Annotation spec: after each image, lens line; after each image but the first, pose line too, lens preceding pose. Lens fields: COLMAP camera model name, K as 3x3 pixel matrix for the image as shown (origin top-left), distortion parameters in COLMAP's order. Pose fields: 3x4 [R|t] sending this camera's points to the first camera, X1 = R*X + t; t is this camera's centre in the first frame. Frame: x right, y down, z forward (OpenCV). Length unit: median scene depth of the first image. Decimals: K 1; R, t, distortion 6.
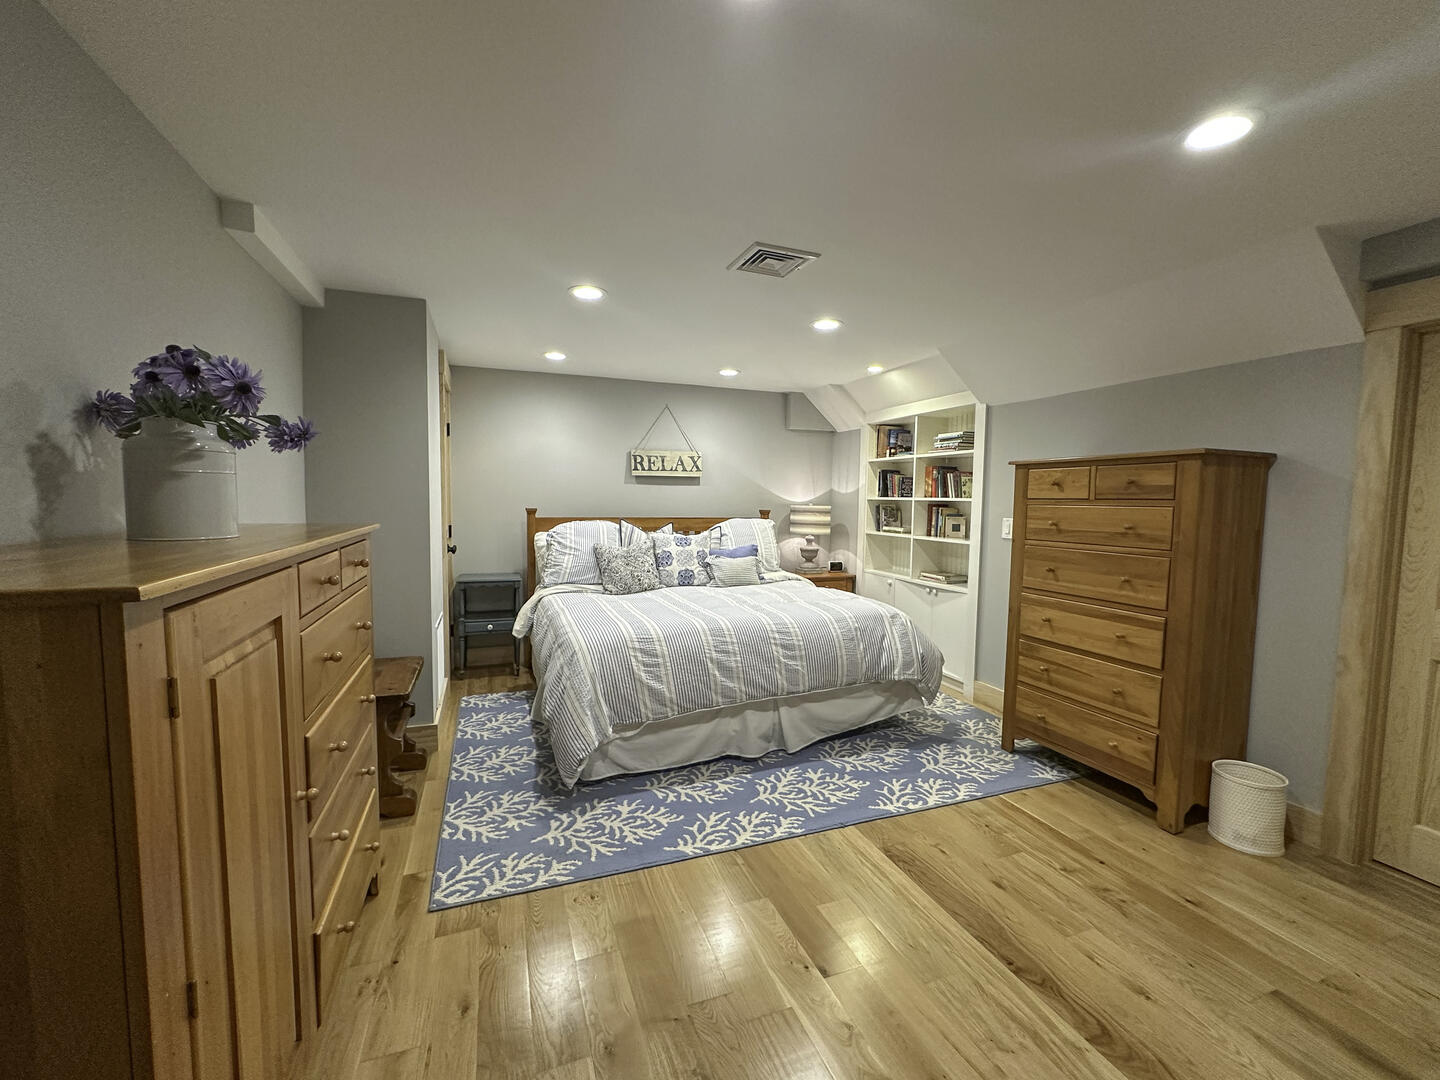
lens RADIAL K [[580.8, 0, 714.2], [0, 580.8, 542.6], [0, 0, 1]] dist [-0.002250, 0.000183]
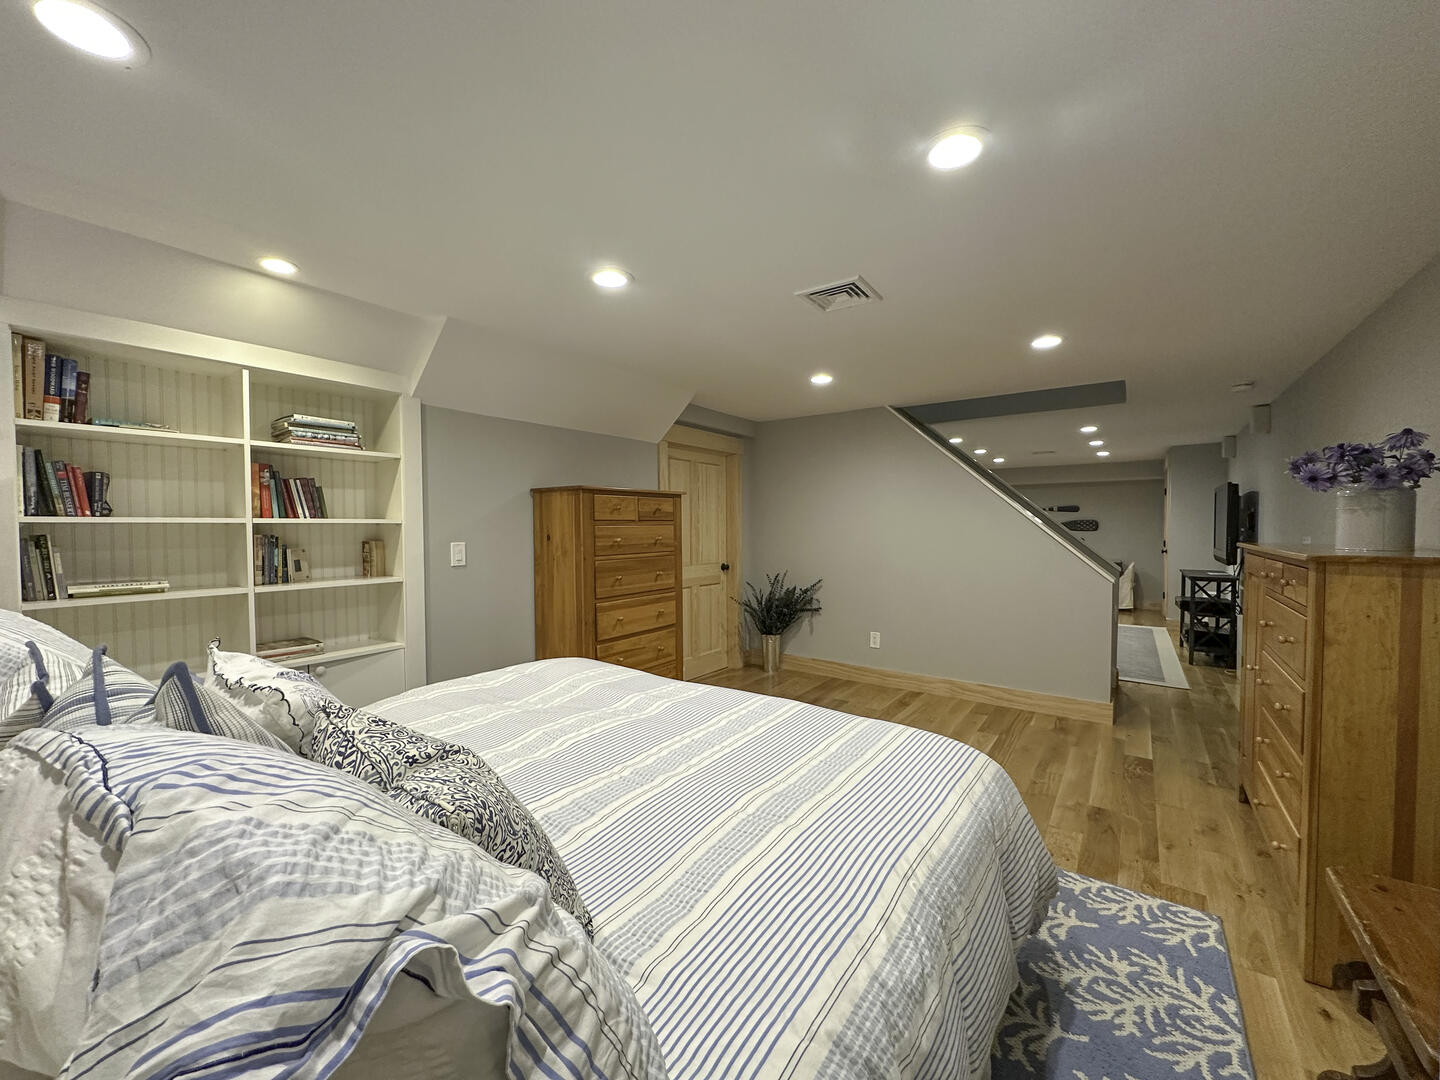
lens RADIAL K [[580.8, 0, 712.7], [0, 580.8, 537.7], [0, 0, 1]] dist [-0.002250, 0.000183]
pose [[-0.544723, -0.032975, 0.837967, -0.651754], [0.058544, 0.995294, 0.077222, -0.142259], [-0.836570, 0.091122, -0.540229, 1.747615]]
